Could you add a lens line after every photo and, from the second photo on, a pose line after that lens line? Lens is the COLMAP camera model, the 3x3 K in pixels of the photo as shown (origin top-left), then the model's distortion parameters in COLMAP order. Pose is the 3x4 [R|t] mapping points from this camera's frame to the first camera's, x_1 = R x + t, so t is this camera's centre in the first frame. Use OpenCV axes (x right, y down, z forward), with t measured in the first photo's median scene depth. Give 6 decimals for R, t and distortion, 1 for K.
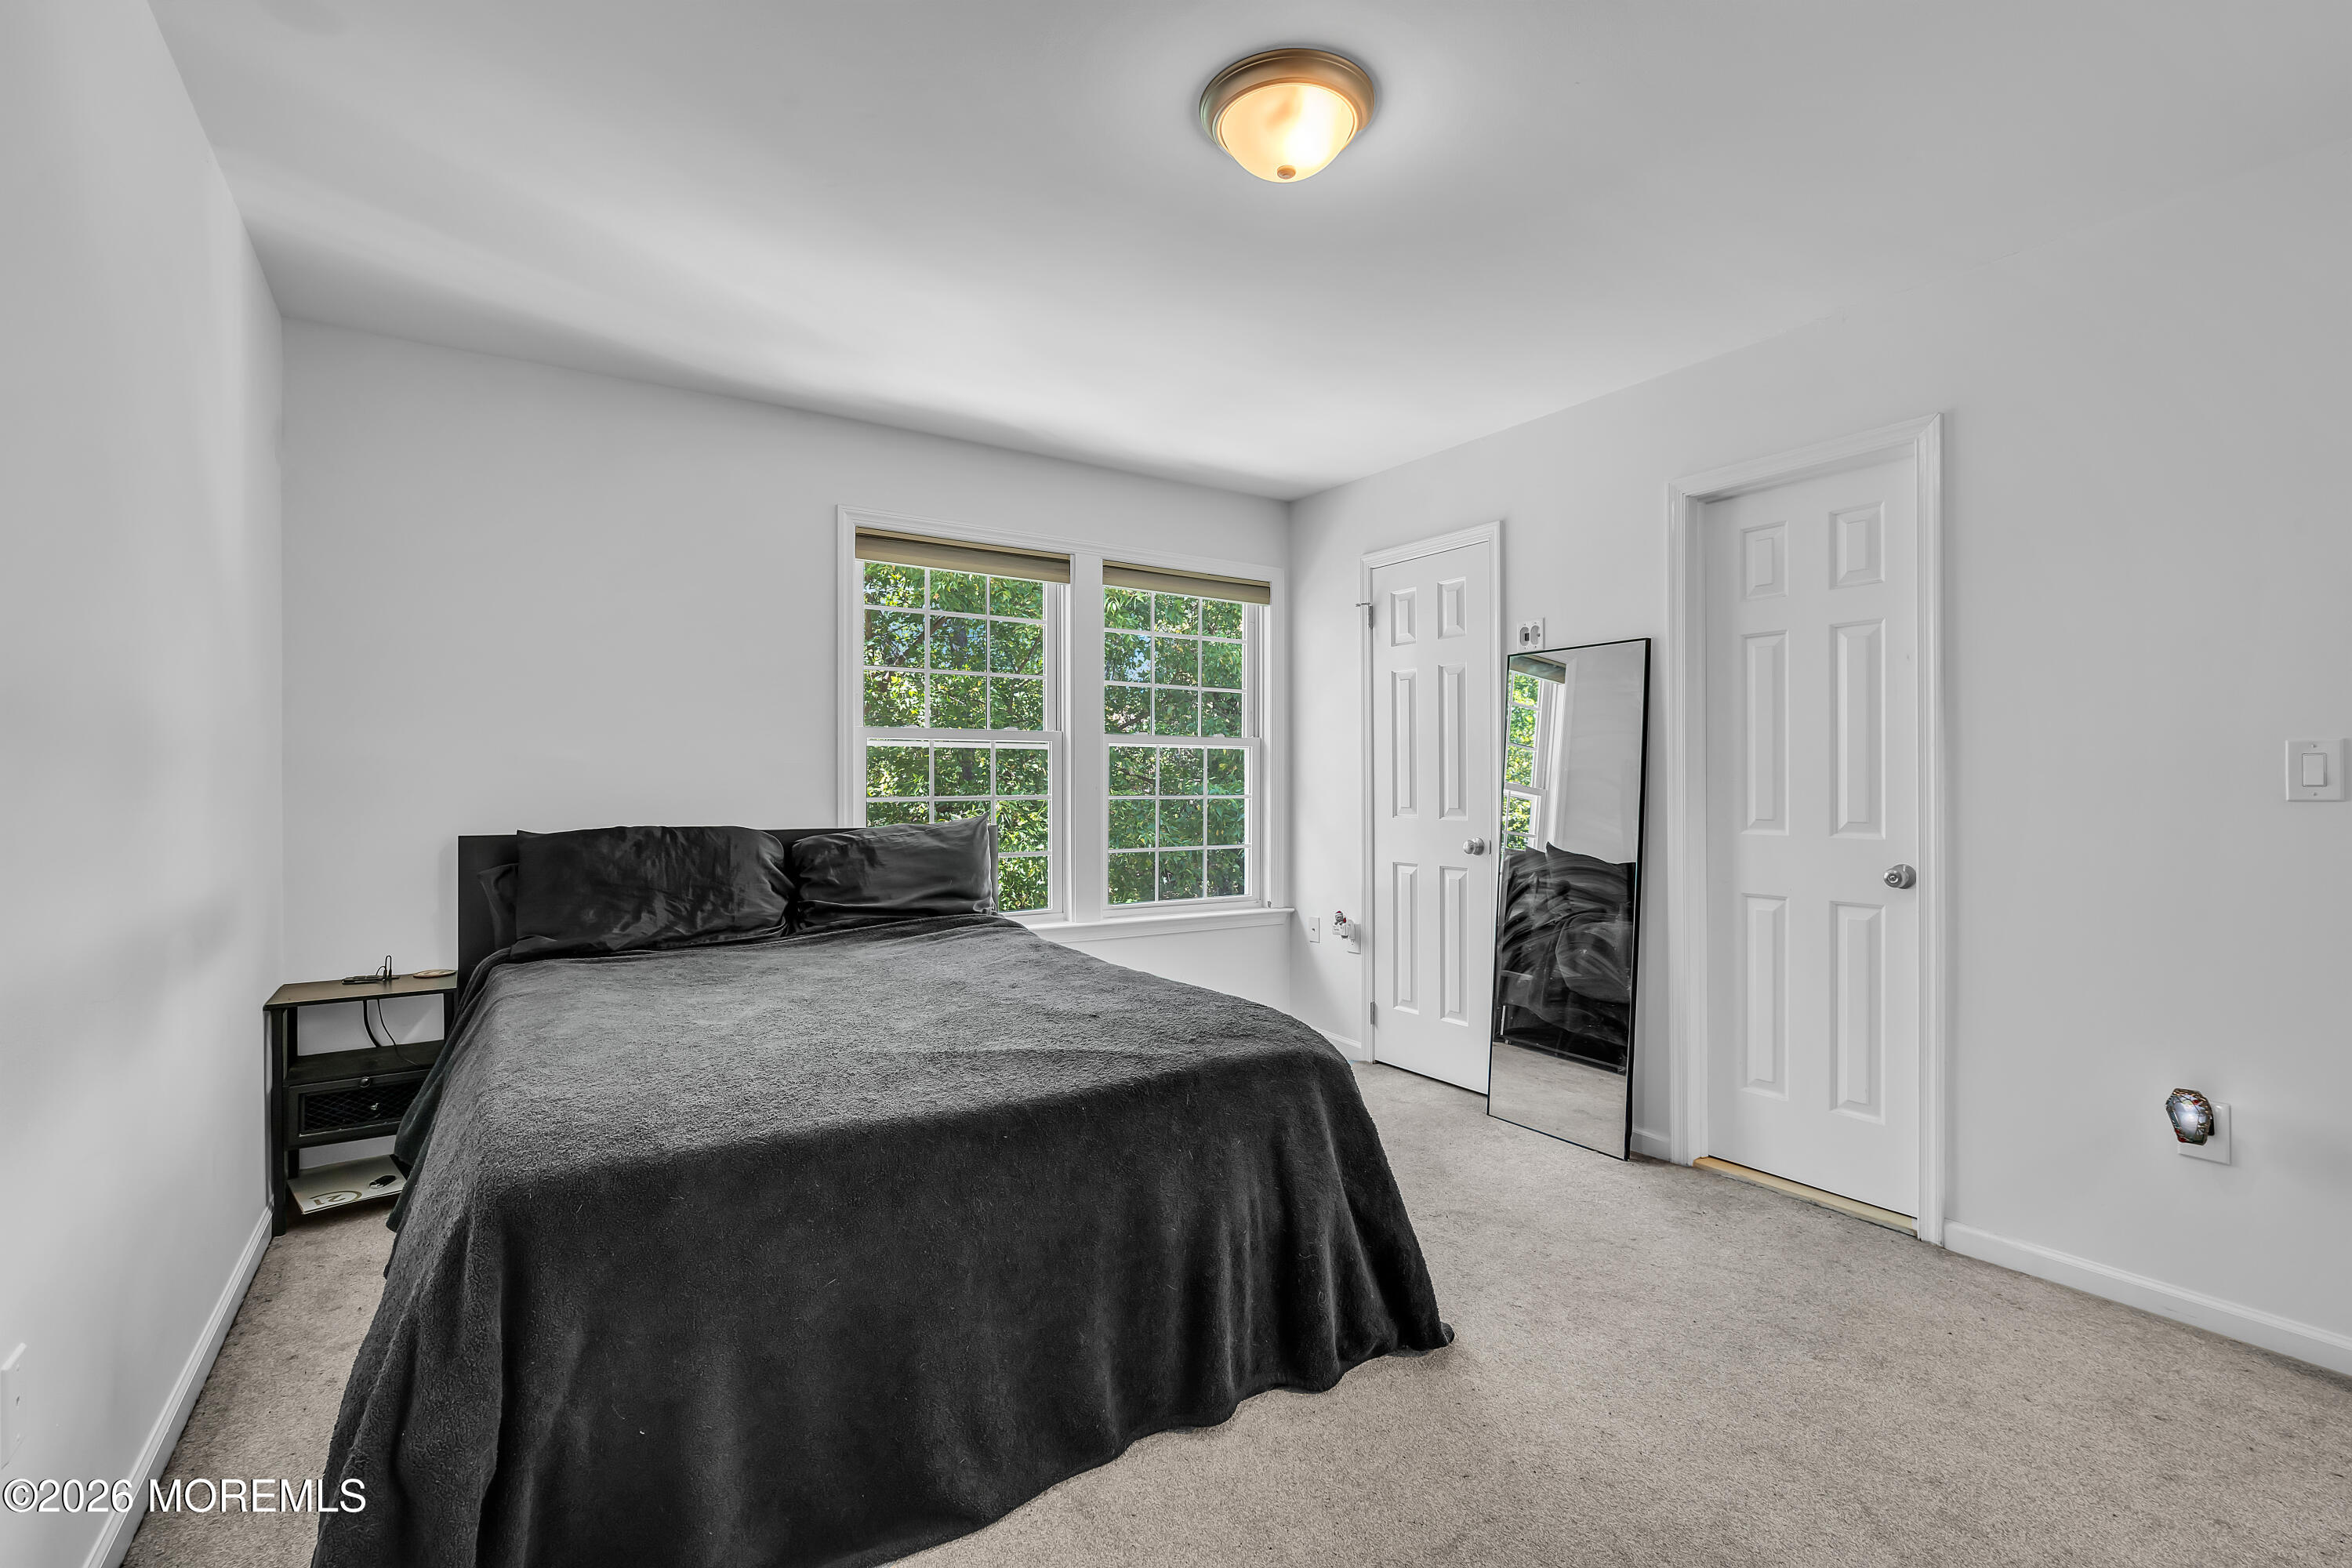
lens RADIAL K [[1056.8, 0, 1165.9], [0, 1056.8, 773.8], [0, 0, 1]] dist [-0.004371, -0.000509]
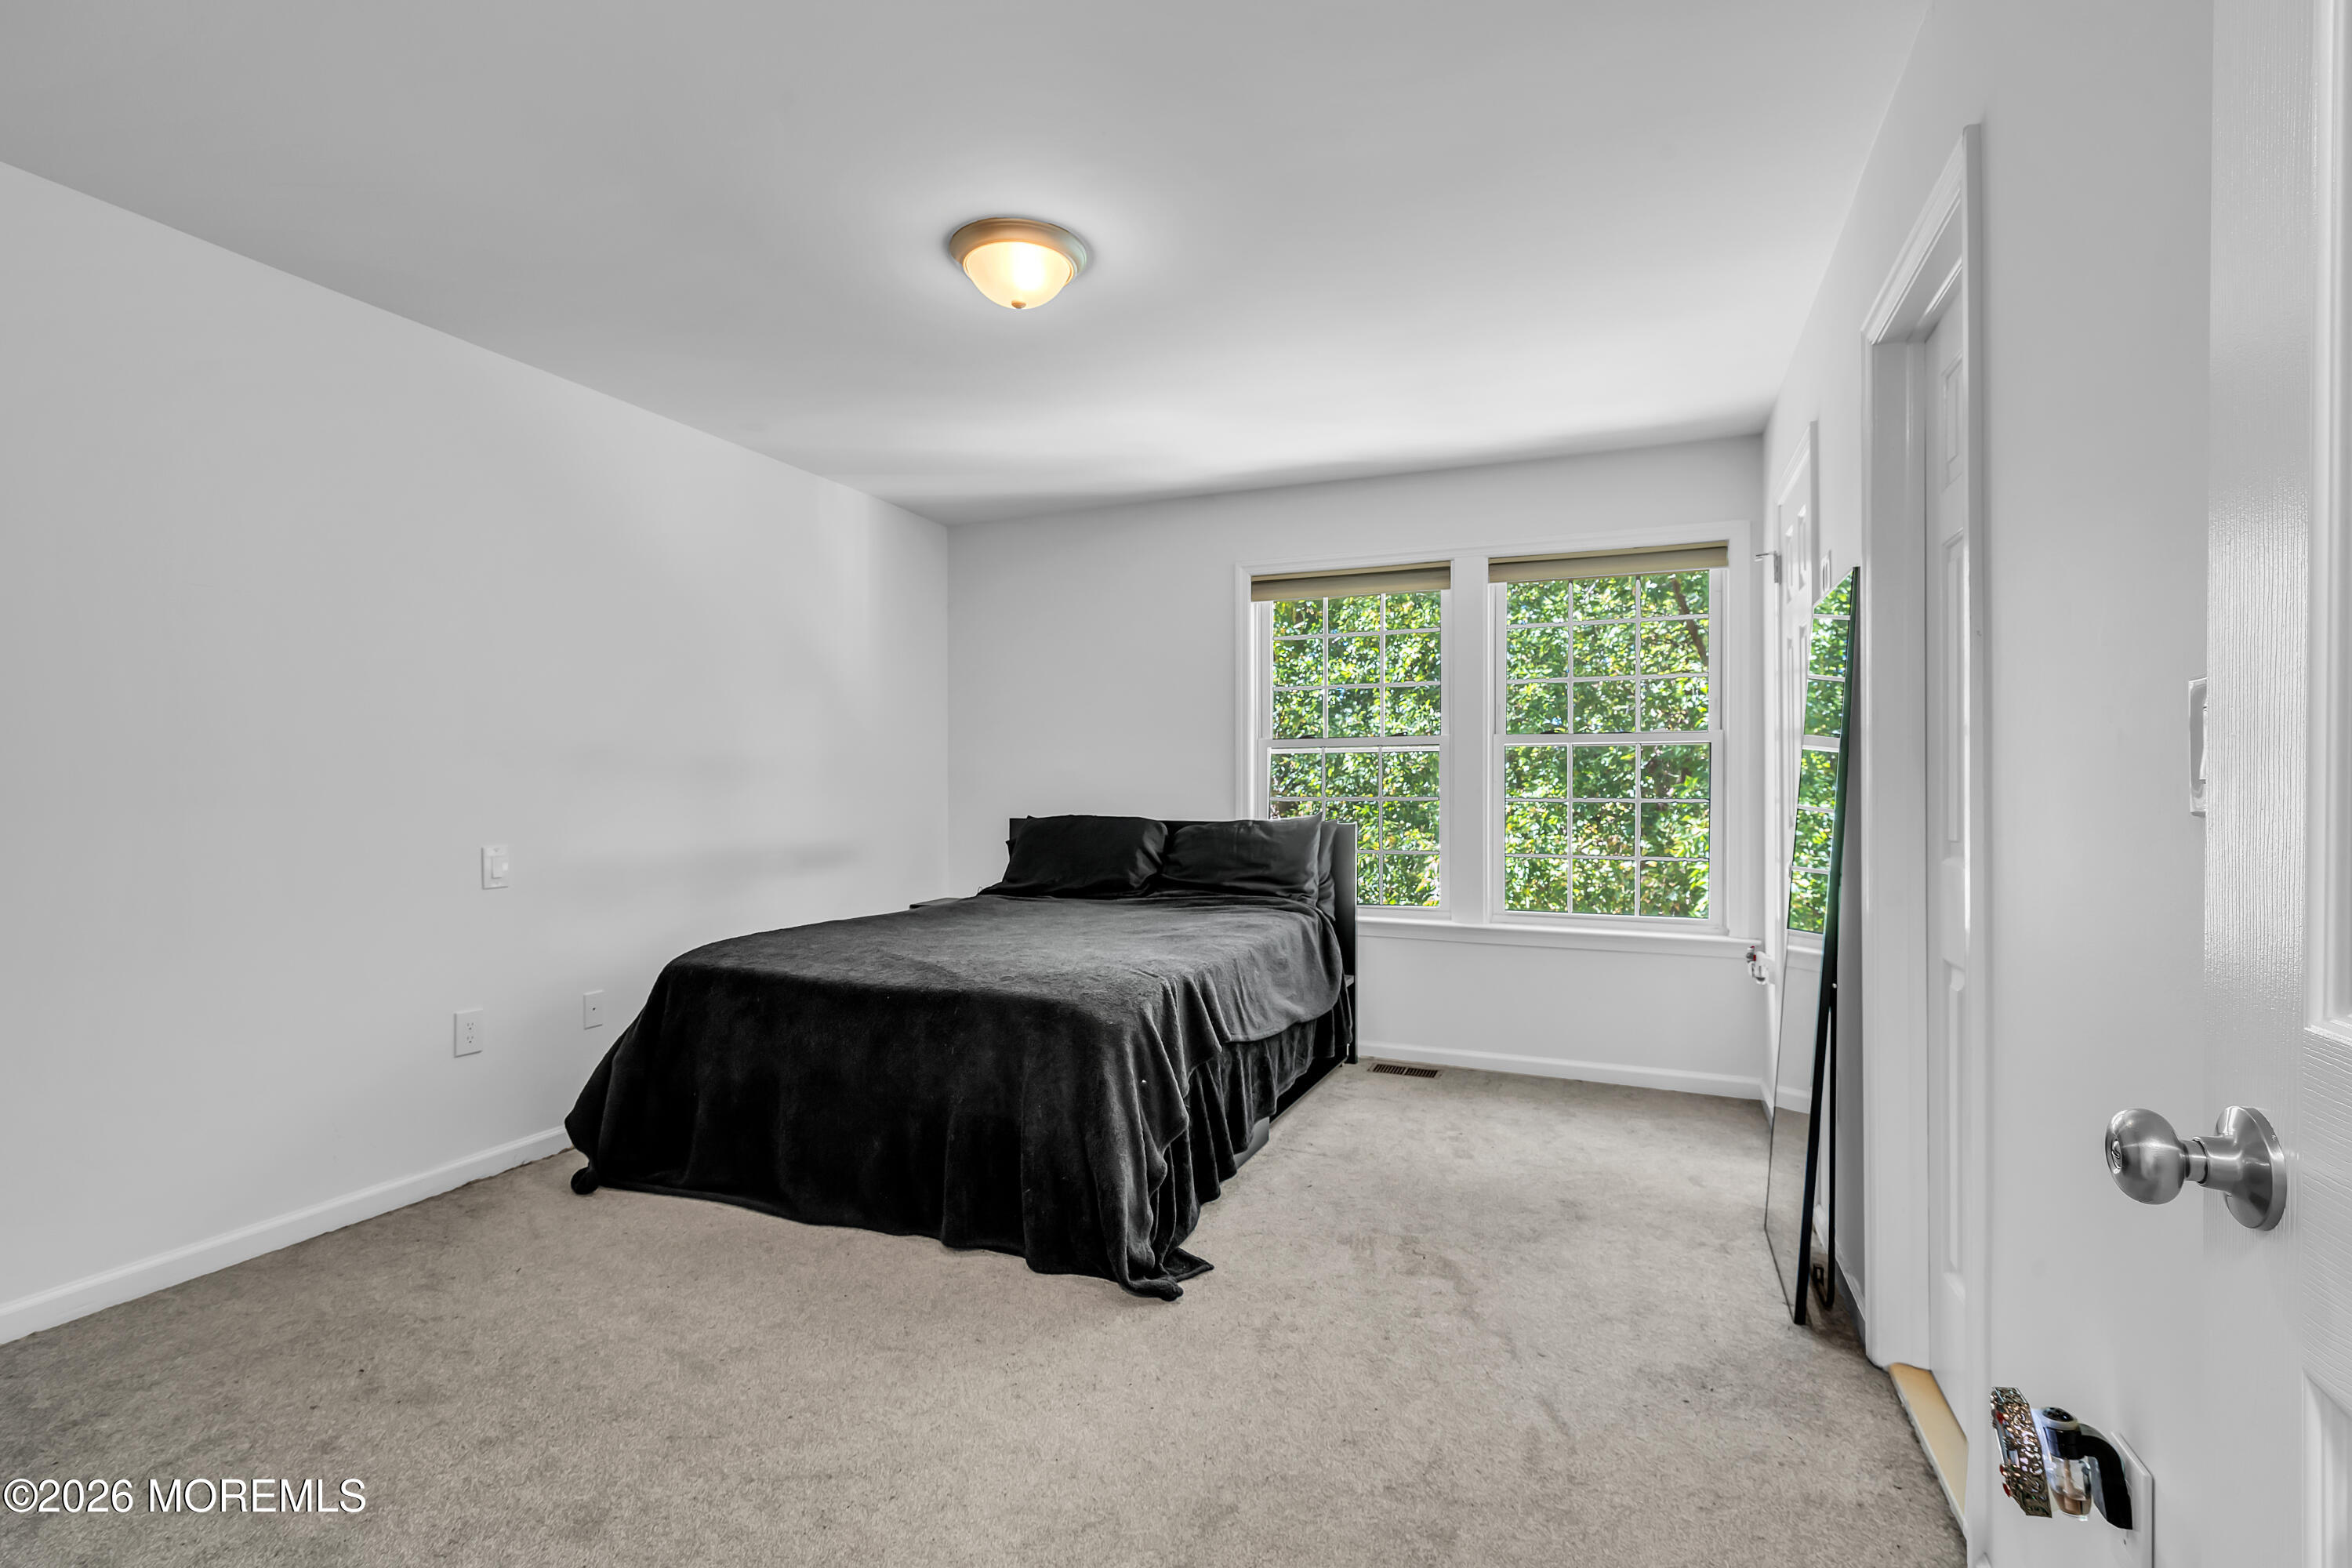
lens RADIAL K [[1056.8, 0, 1168.3], [0, 1056.8, 783.9], [0, 0, 1]] dist [-0.004371, -0.000509]
pose [[0.563488, -0.001986, -0.826122, 0.702564], [0.007666, 0.999967, 0.002825, 0.003101], [0.826089, -0.007925, 0.563484, 0.237644]]
